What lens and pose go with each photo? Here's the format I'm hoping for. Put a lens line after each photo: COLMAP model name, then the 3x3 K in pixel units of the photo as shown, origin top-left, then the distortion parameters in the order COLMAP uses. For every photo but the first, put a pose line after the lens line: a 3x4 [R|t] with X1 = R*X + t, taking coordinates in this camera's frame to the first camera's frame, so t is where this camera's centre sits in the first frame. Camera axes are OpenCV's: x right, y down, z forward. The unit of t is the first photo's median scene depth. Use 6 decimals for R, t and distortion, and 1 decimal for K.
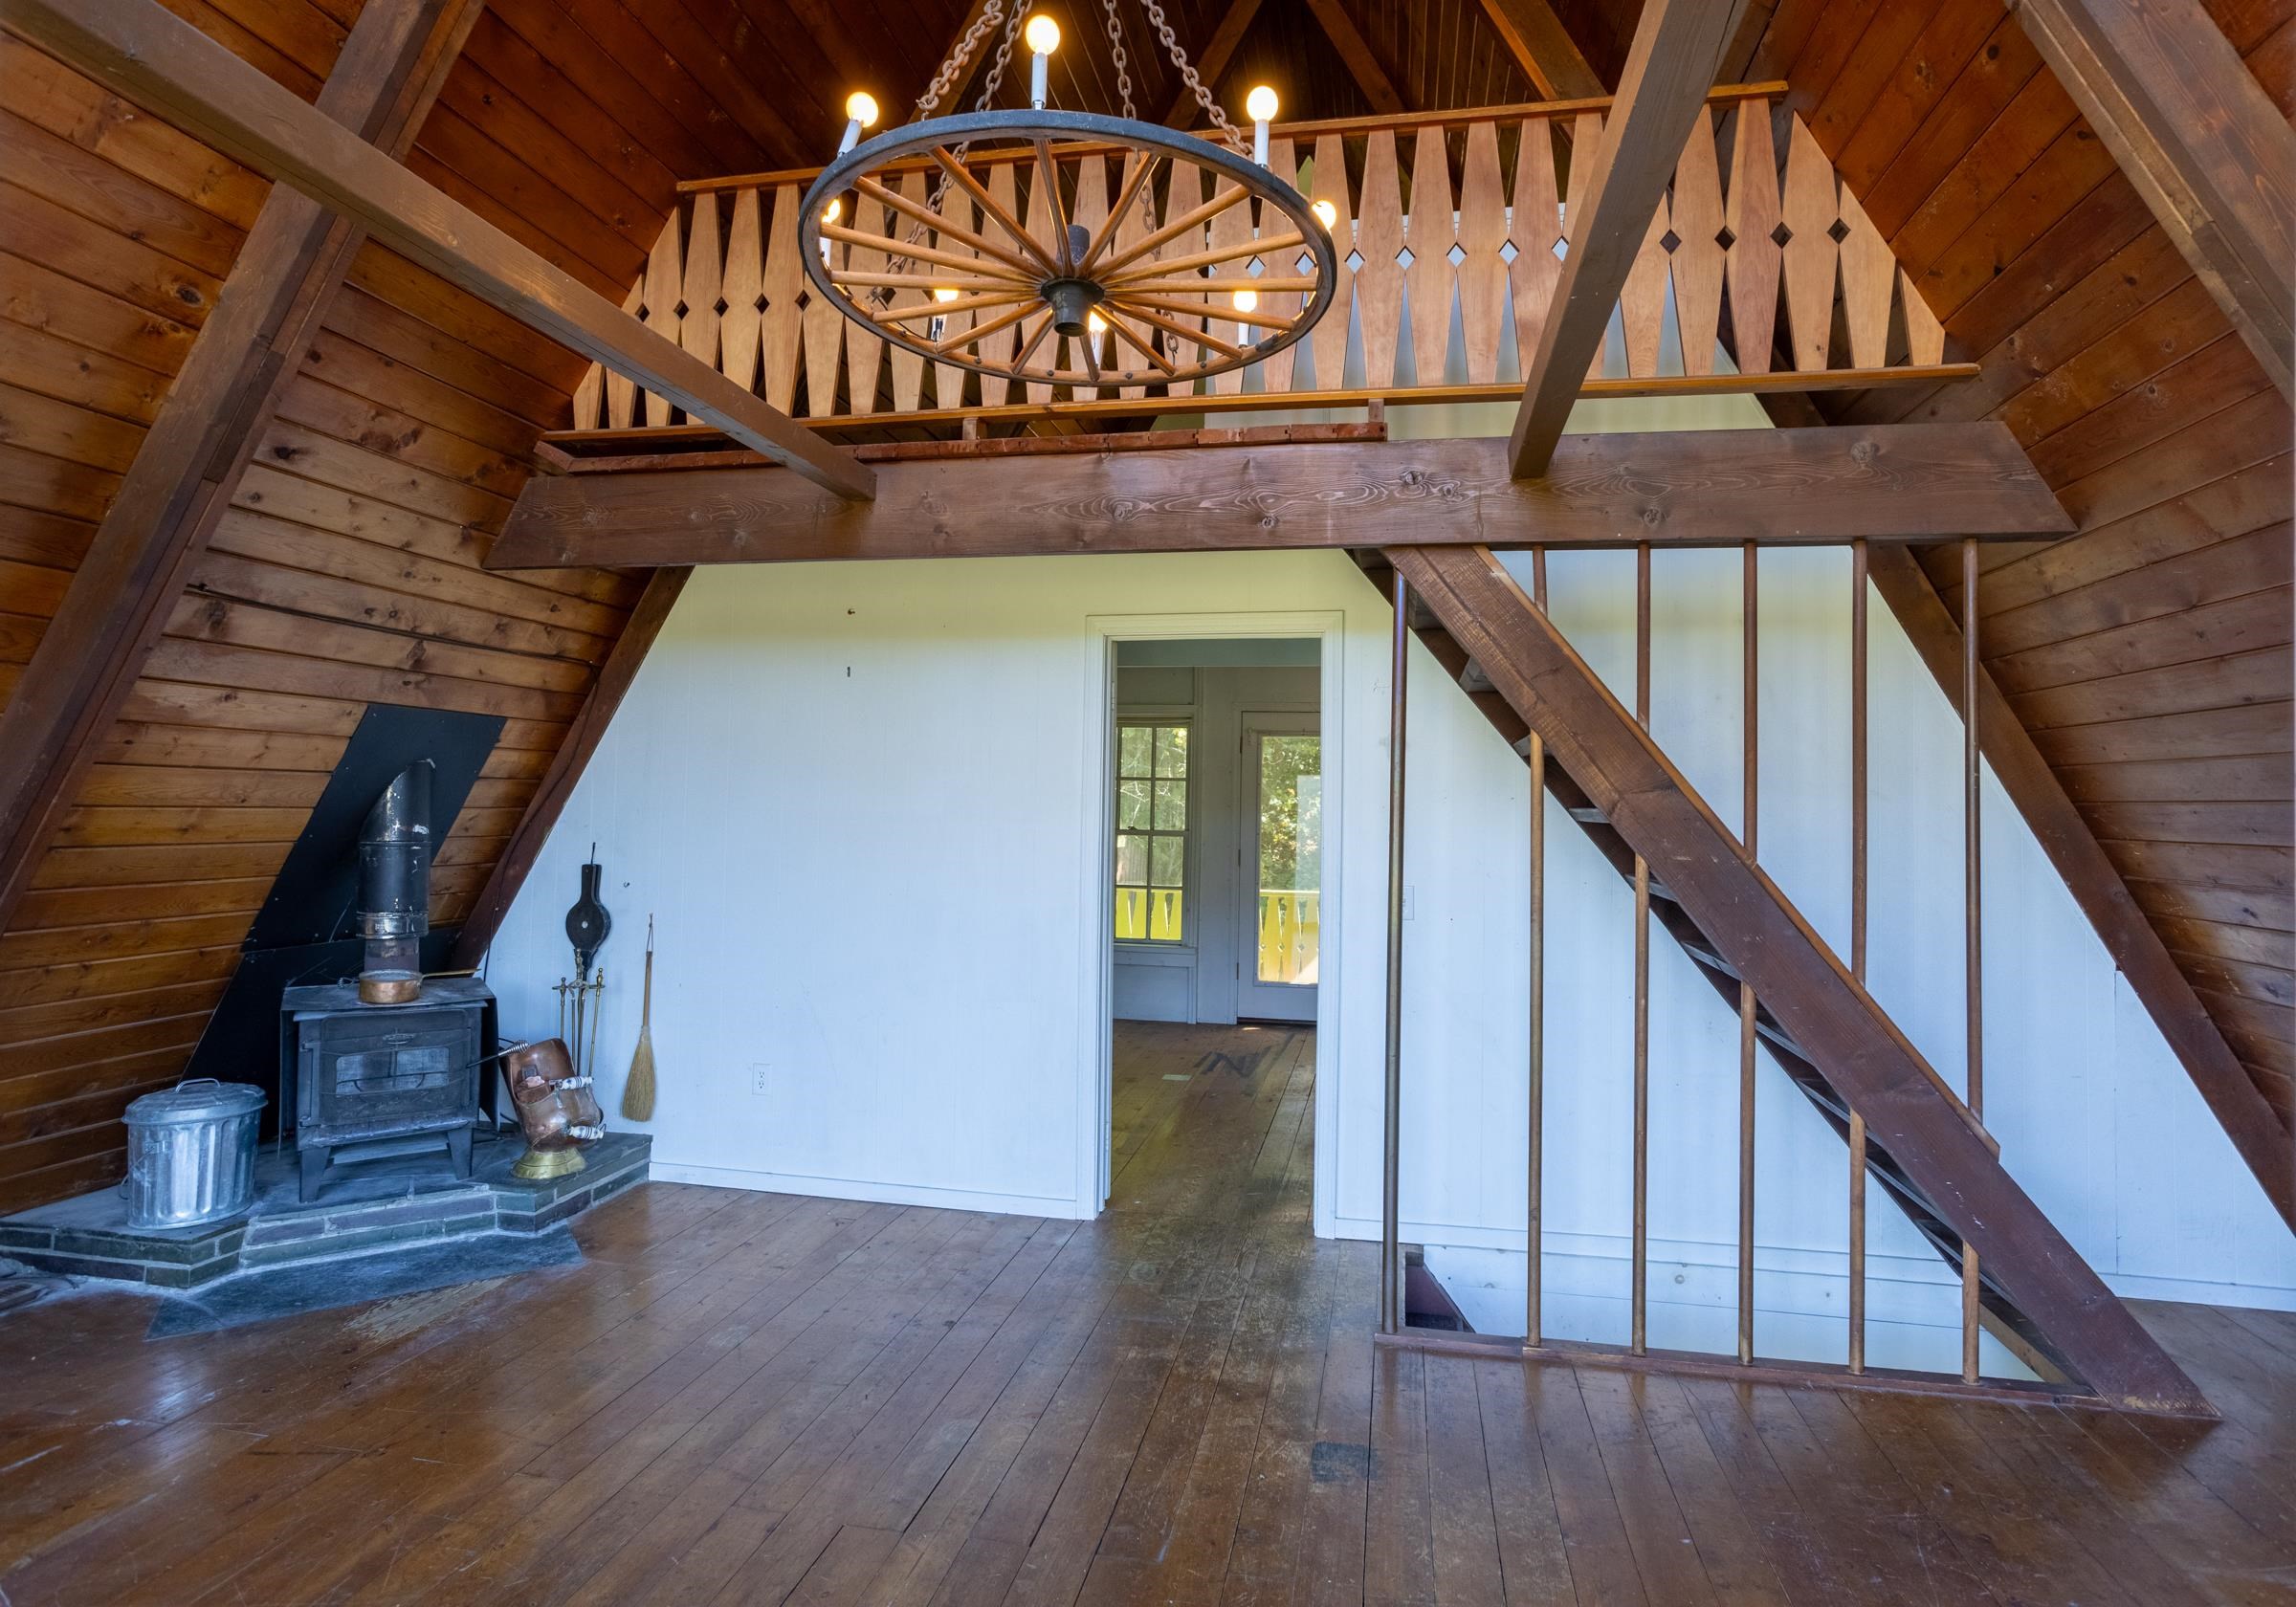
lens RADIAL K [[1154.0, 0, 1177.6], [0, 1154.0, 776.3], [0, 0, 1]] dist [-0.024615, 0.016011]
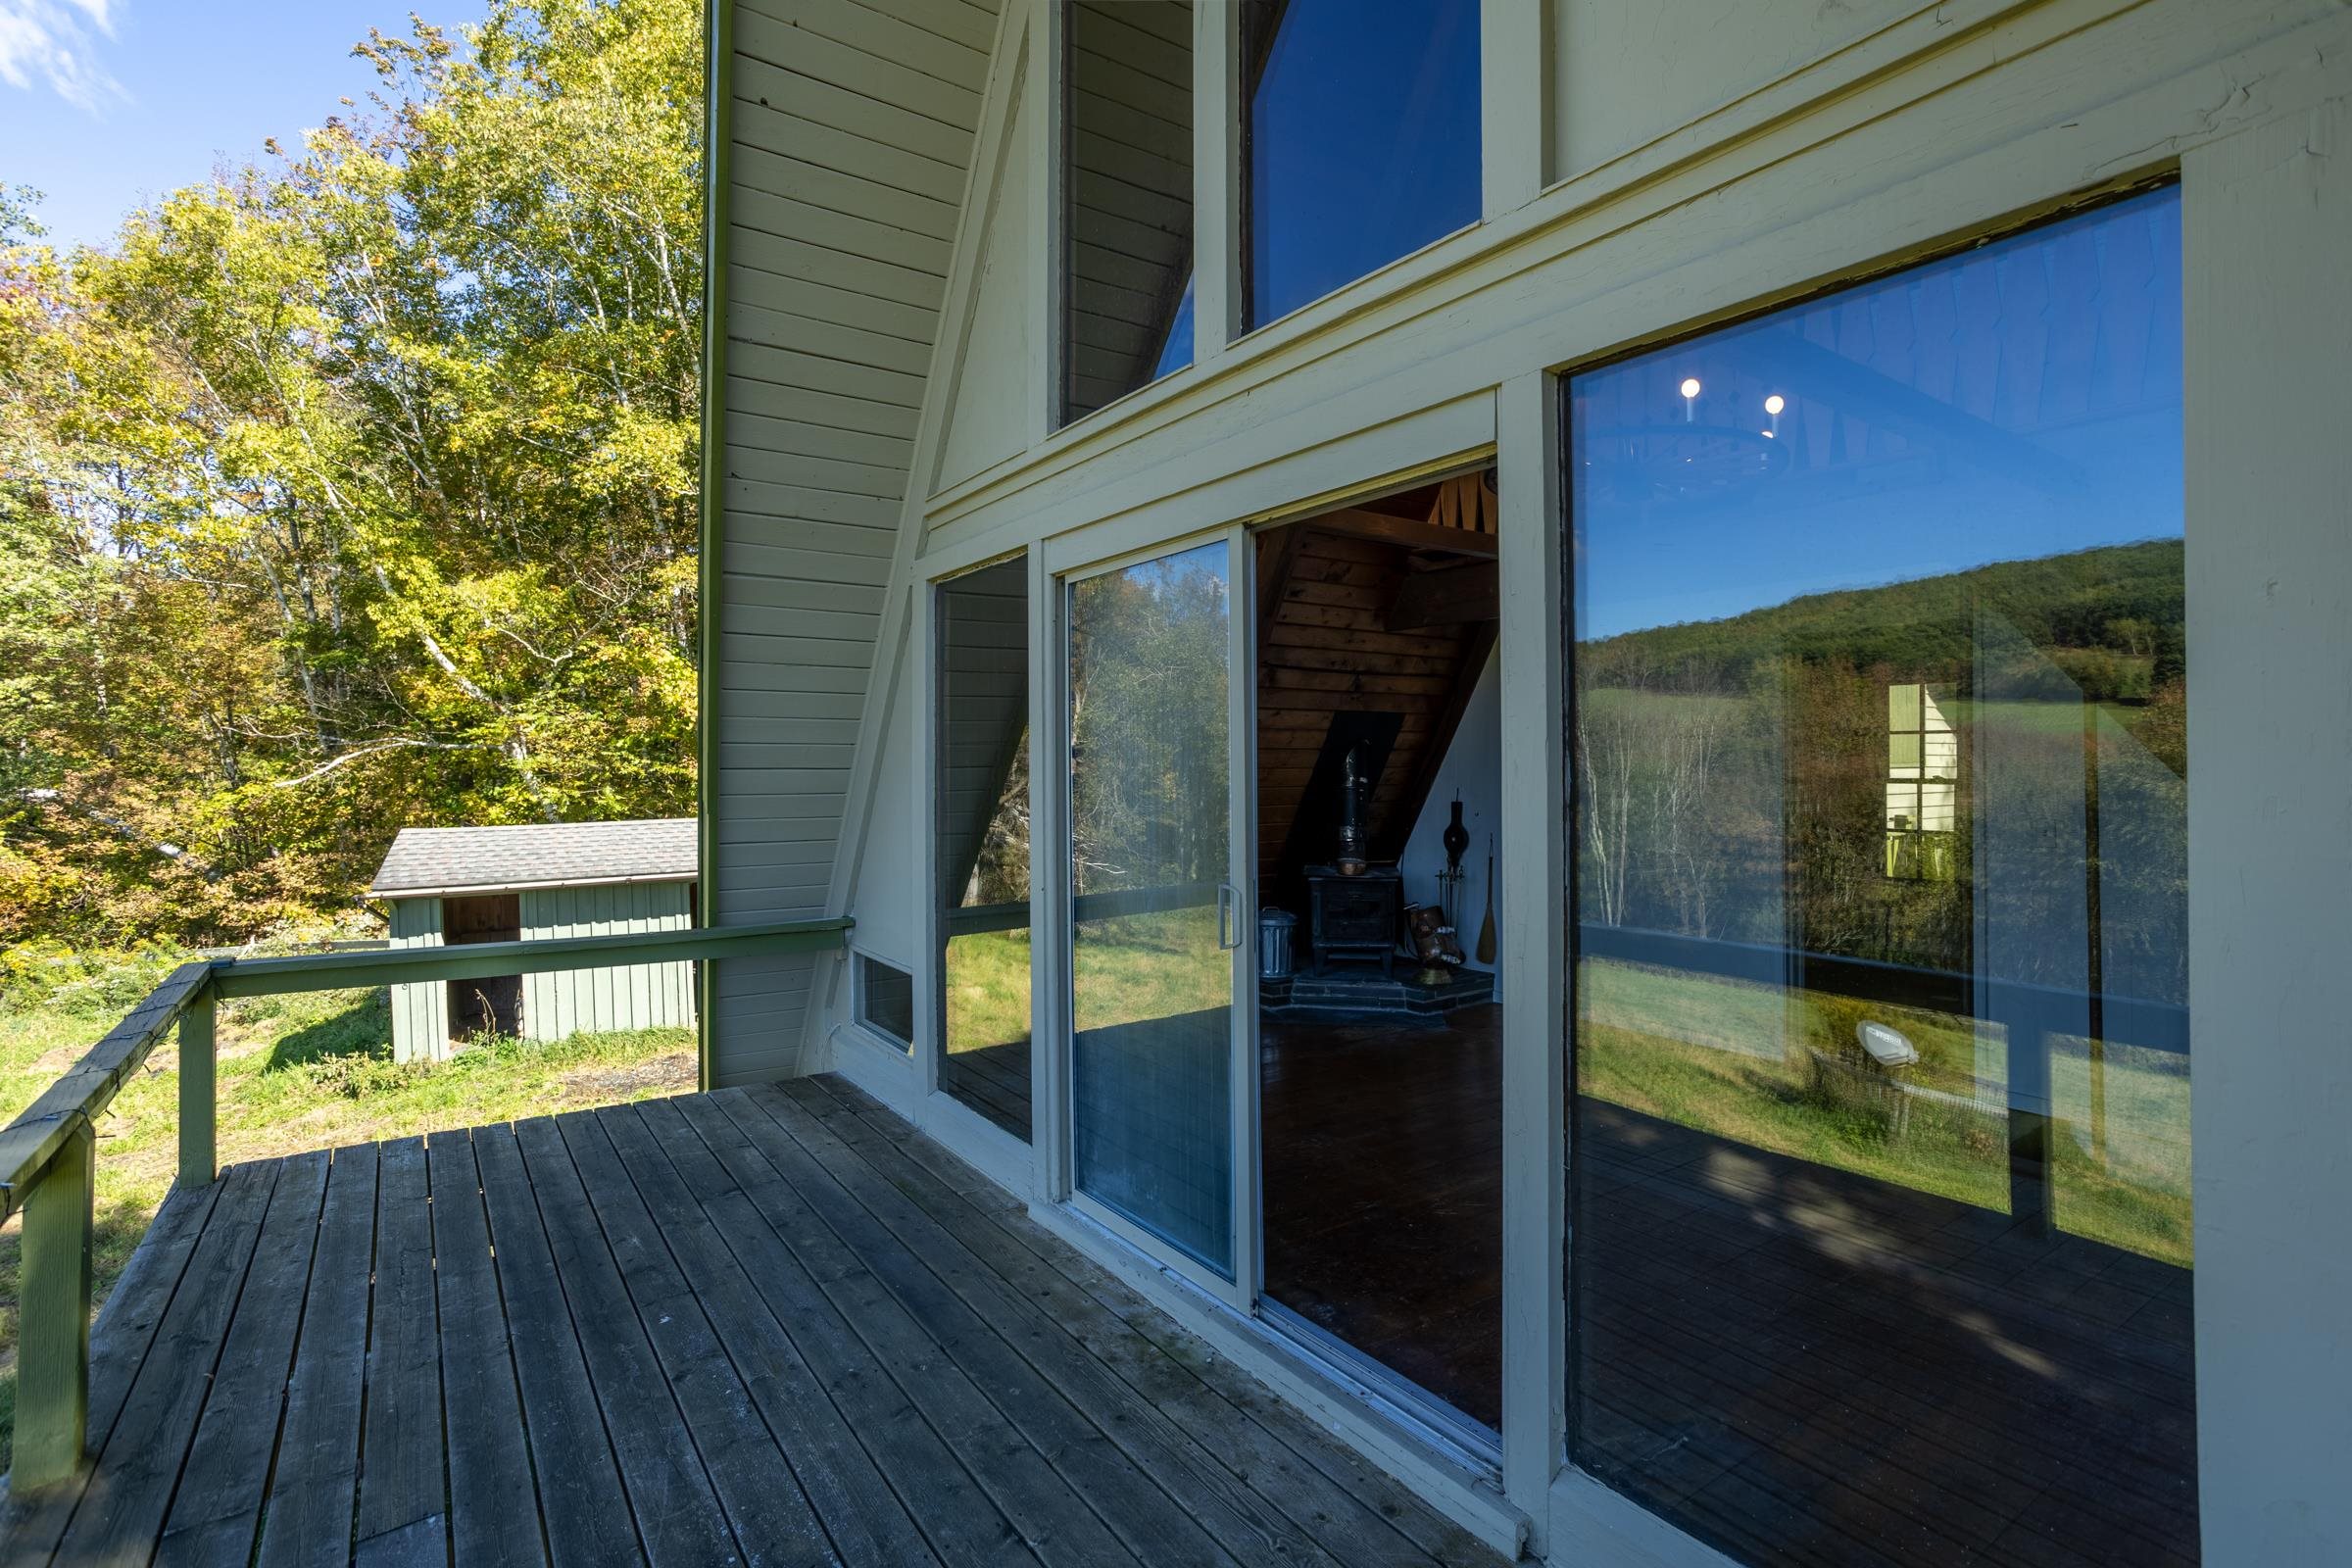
lens RADIAL K [[1130.1, 0, 1192.9], [0, 1130.1, 761.8], [0, 0, 1]] dist [-0.032374, 0.019223]
pose [[0.721809, -0.018650, -0.691841, 0.387588], [0.035270, 0.999329, 0.009859, -0.008593], [0.691193, -0.031517, 0.721982, -0.478687]]
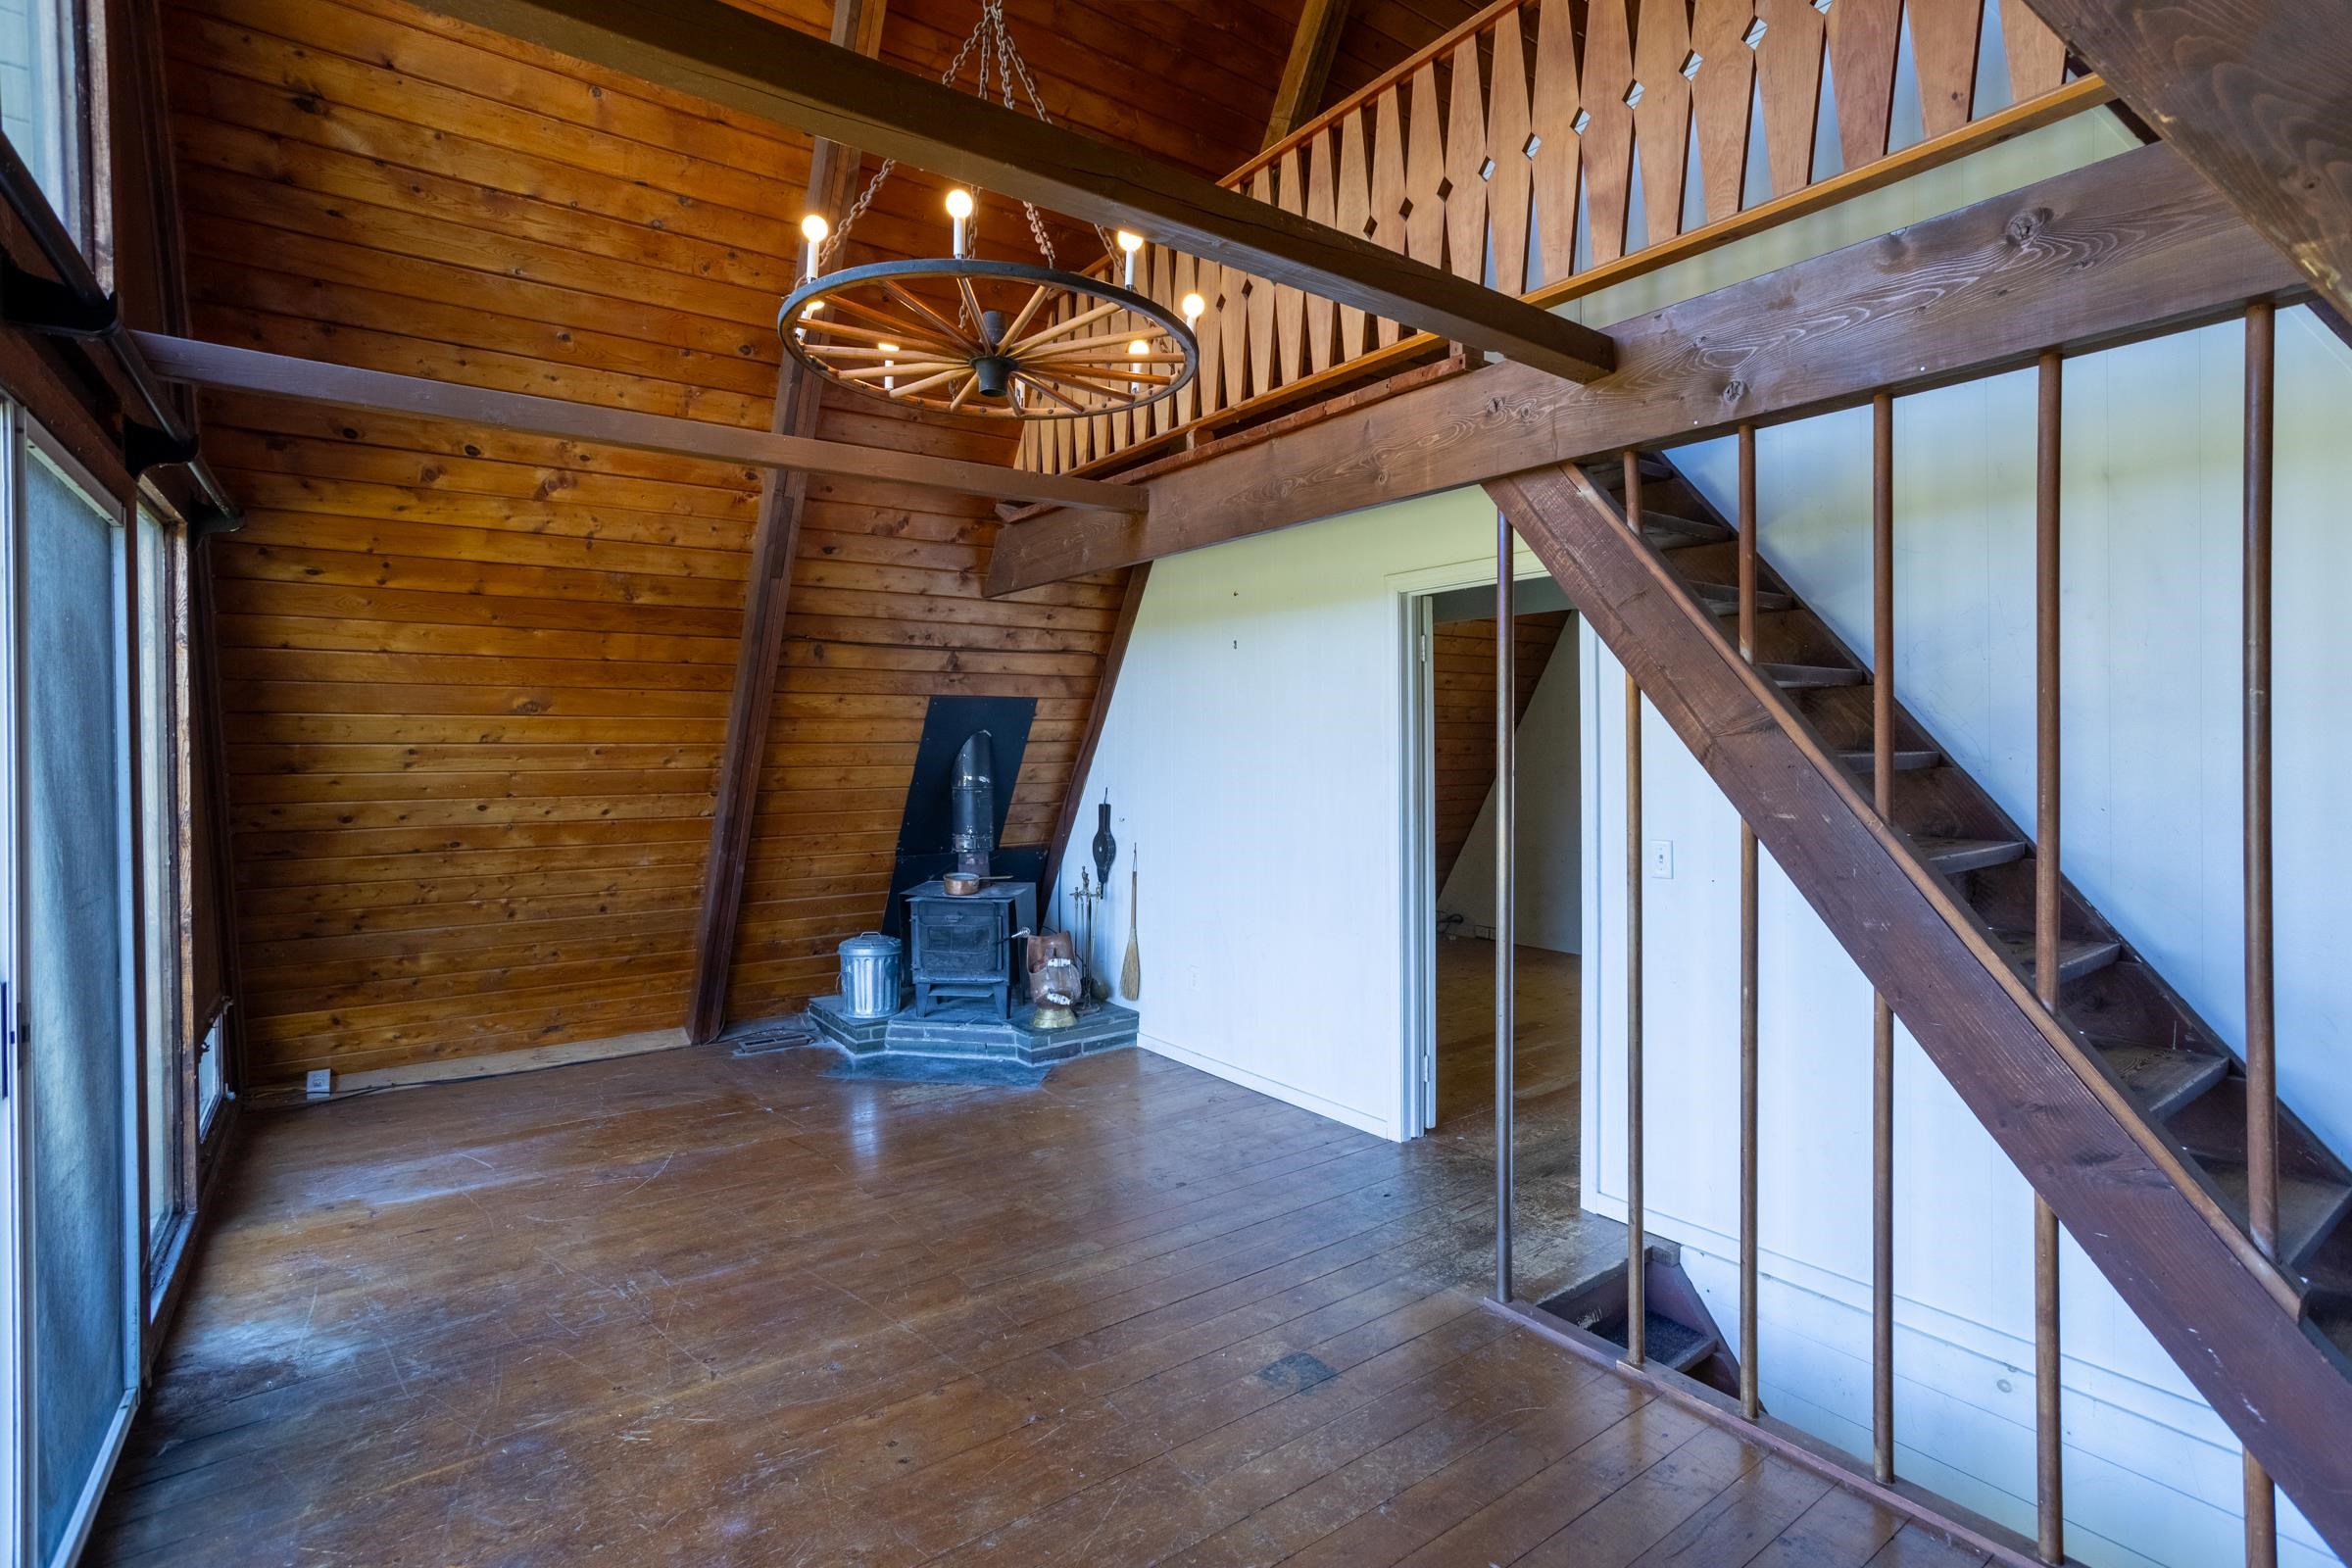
lens RADIAL K [[1130.1, 0, 1180.0], [0, 1130.1, 753.1], [0, 0, 1]] dist [-0.032374, 0.019223]
pose [[0.732159, -0.016708, -0.680928, 0.555044], [0.039485, 0.999059, 0.017942, -0.002261], [0.679988, -0.040023, 0.732130, 0.126668]]
